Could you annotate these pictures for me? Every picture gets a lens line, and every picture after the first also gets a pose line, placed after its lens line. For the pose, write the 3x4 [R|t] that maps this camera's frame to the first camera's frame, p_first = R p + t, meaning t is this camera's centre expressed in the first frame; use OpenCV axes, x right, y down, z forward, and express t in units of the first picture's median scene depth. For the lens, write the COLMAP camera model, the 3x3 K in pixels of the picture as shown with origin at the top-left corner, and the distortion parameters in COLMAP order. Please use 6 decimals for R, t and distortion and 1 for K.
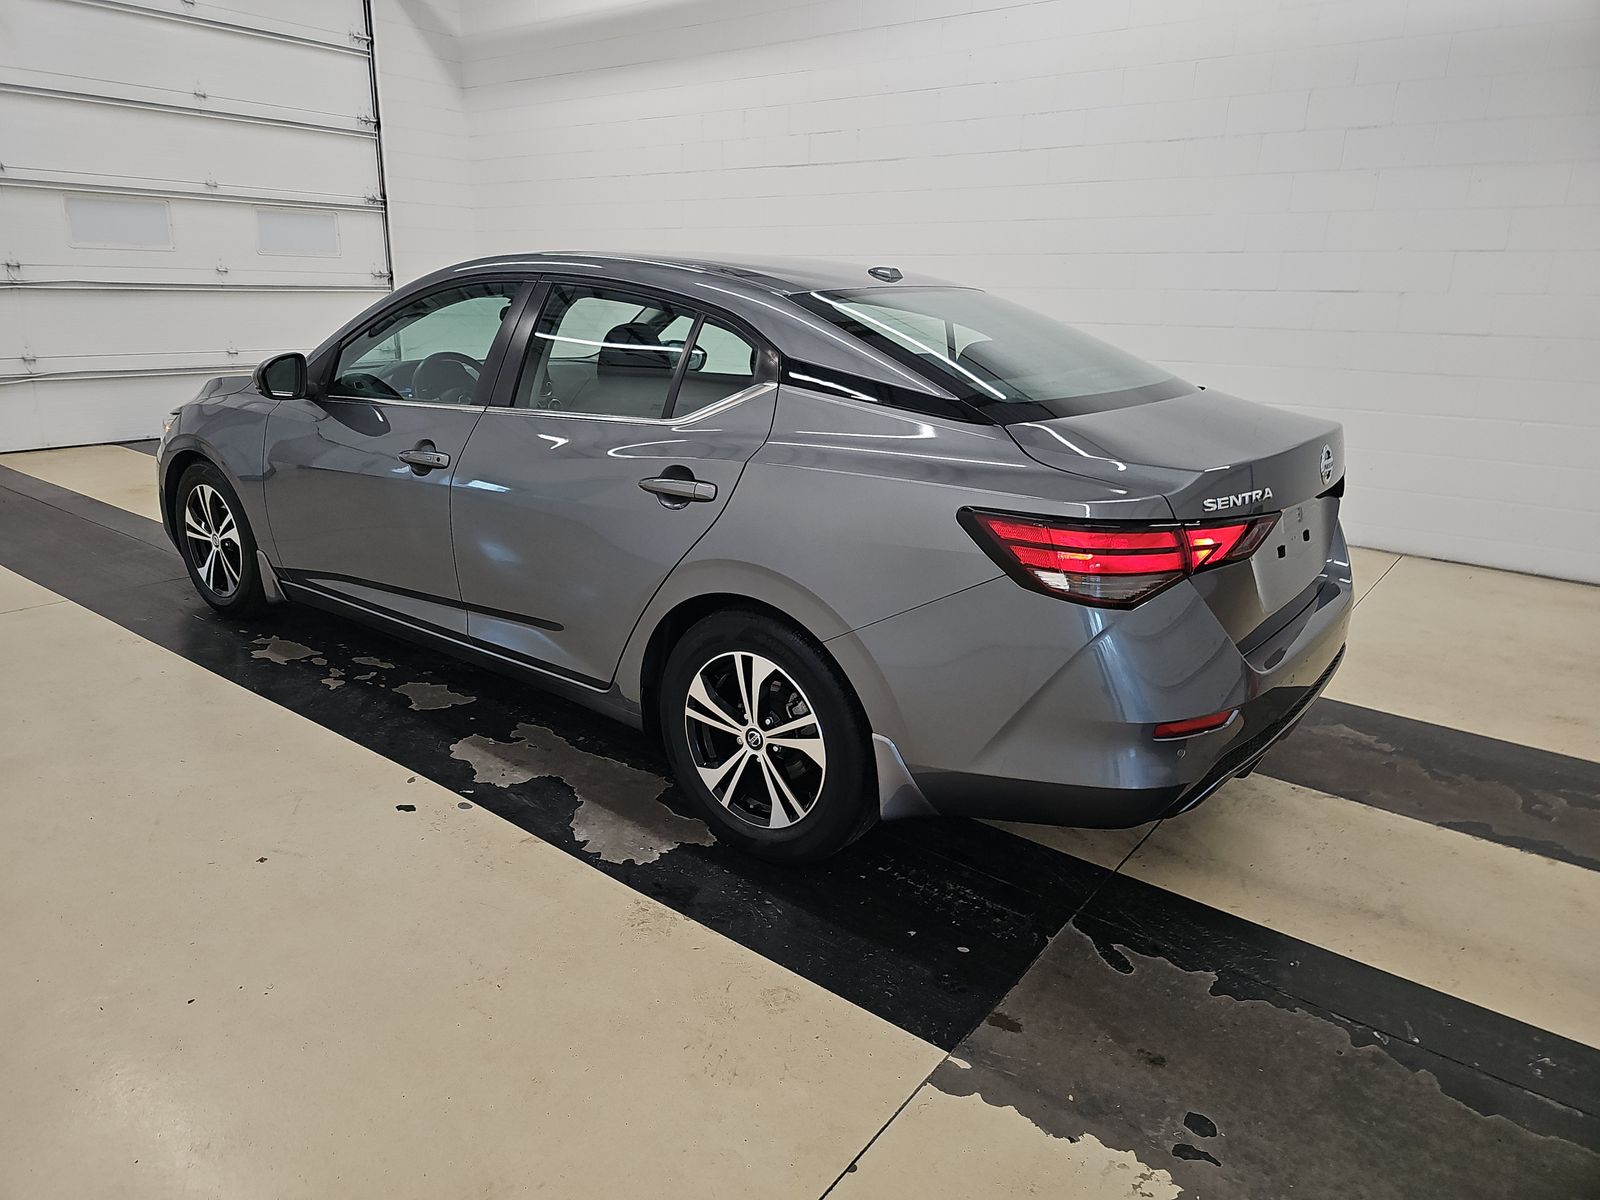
lens RADIAL K [[1071.7, 0, 800.0], [0, 1071.7, 600.0], [0, 0, 1]] dist [0.050376, 0.001332]
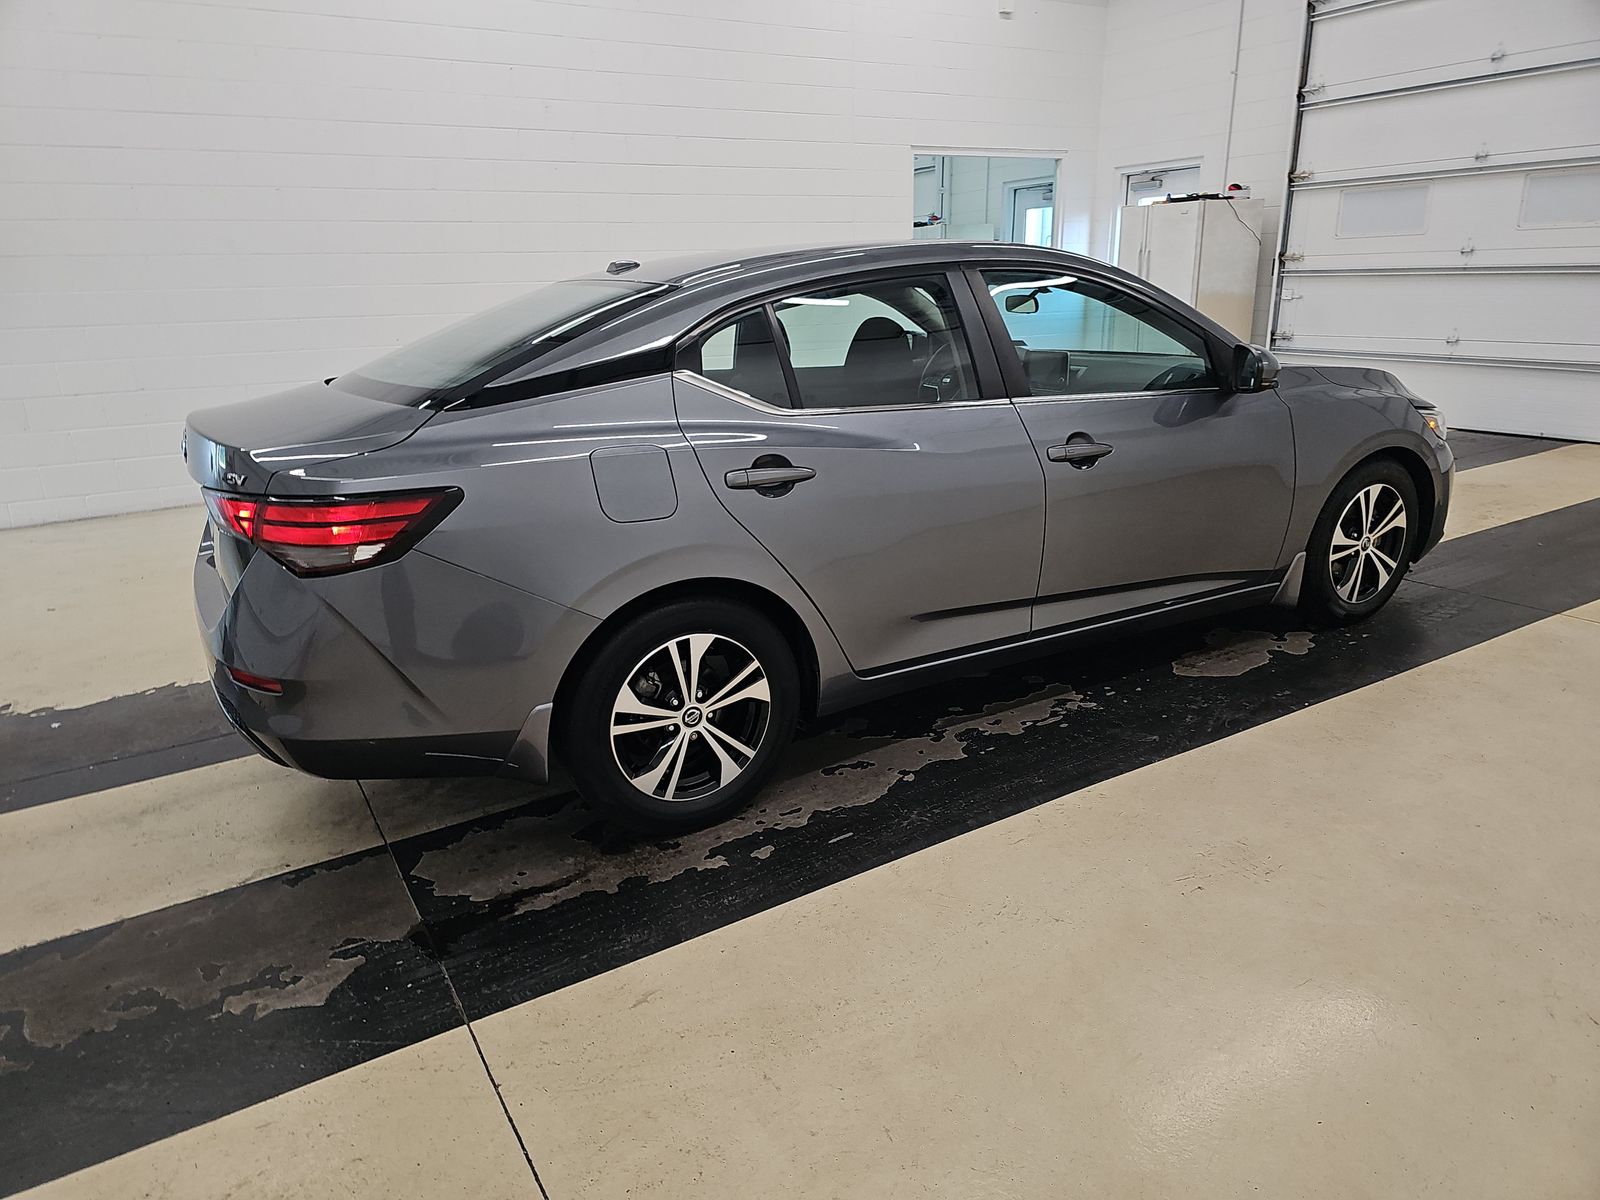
lens RADIAL K [[1071.7, 0, 800.0], [0, 1071.7, 600.0], [0, 0, 1]] dist [0.050376, 0.001332]
pose [[-0.388648, 0.273559, -0.879840, 0.989581], [-0.239344, 0.892154, 0.383112, -0.451456], [0.889757, 0.359480, -0.281259, 1.504913]]
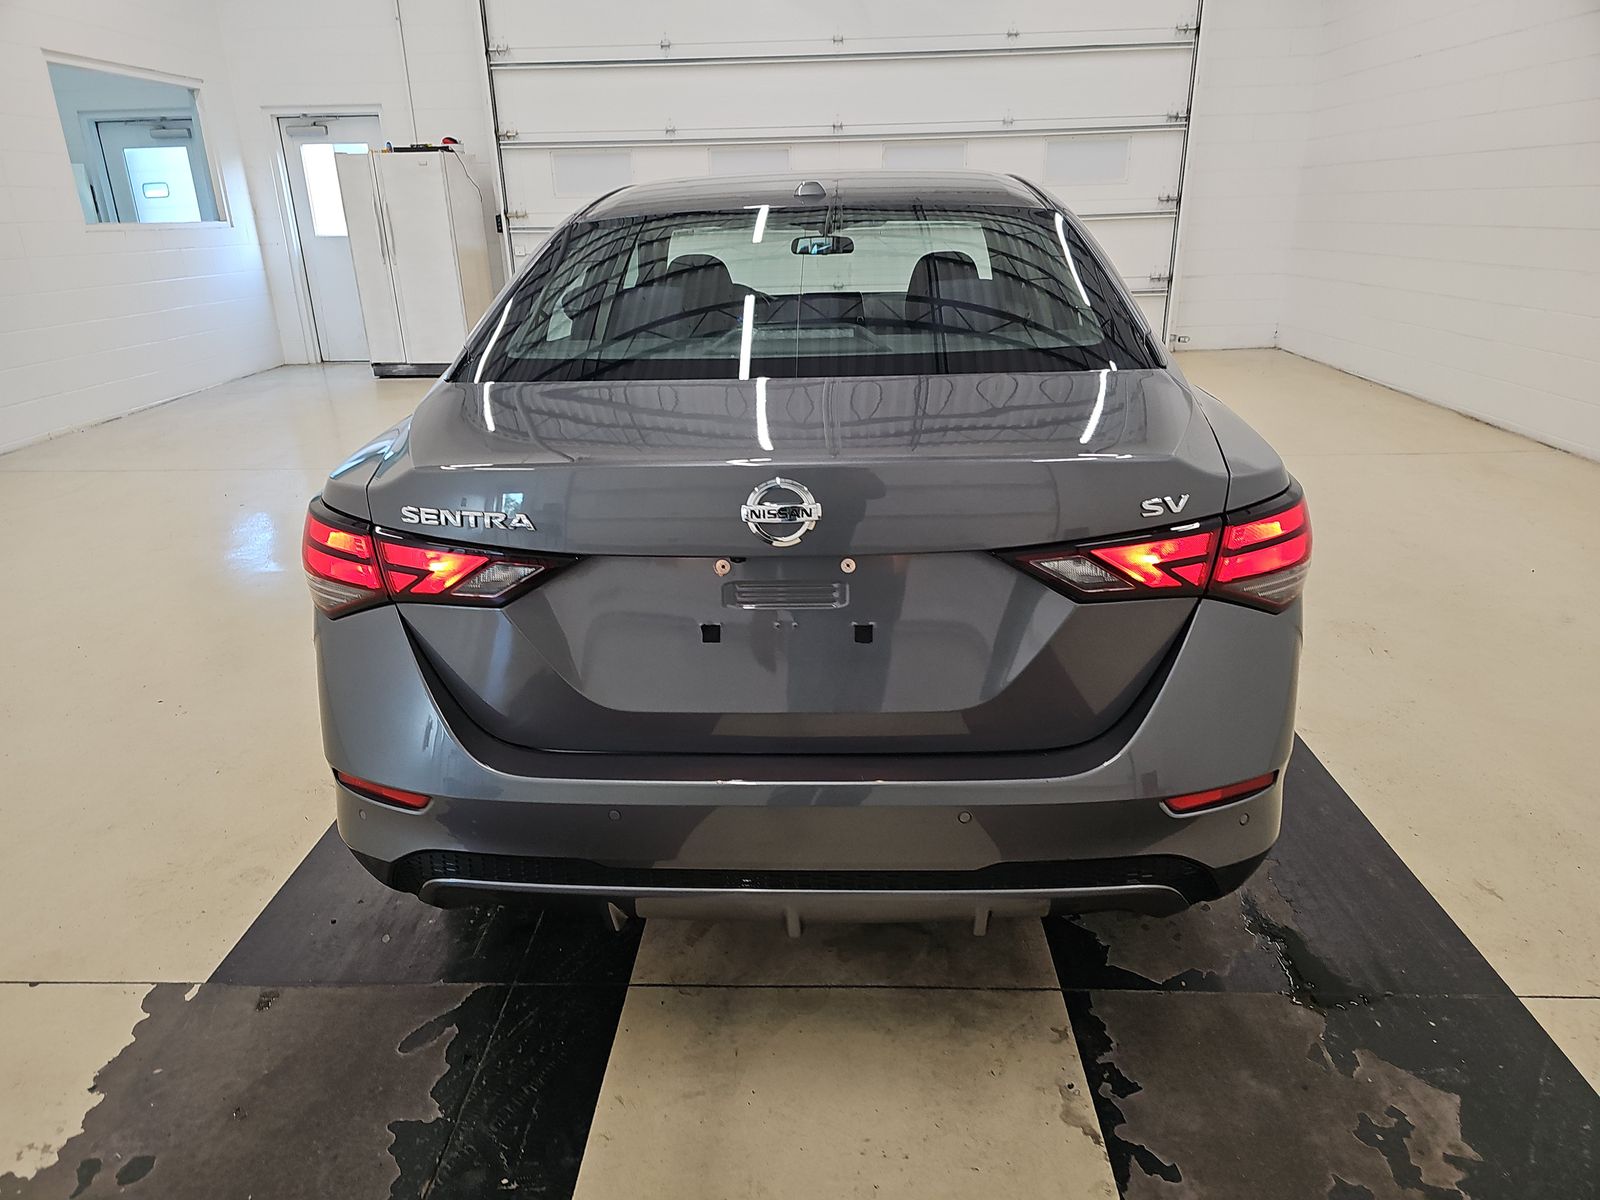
lens RADIAL K [[1052.1, 0, 760.2], [0, 1052.1, 648.5], [0, 0, 1]] dist [0.012956, -0.000654]
pose [[0.569419, 0.293646, -0.767812, 0.704431], [-0.208173, 0.955087, 0.210884, -0.130210], [0.795252, 0.039757, 0.604974, 0.503955]]
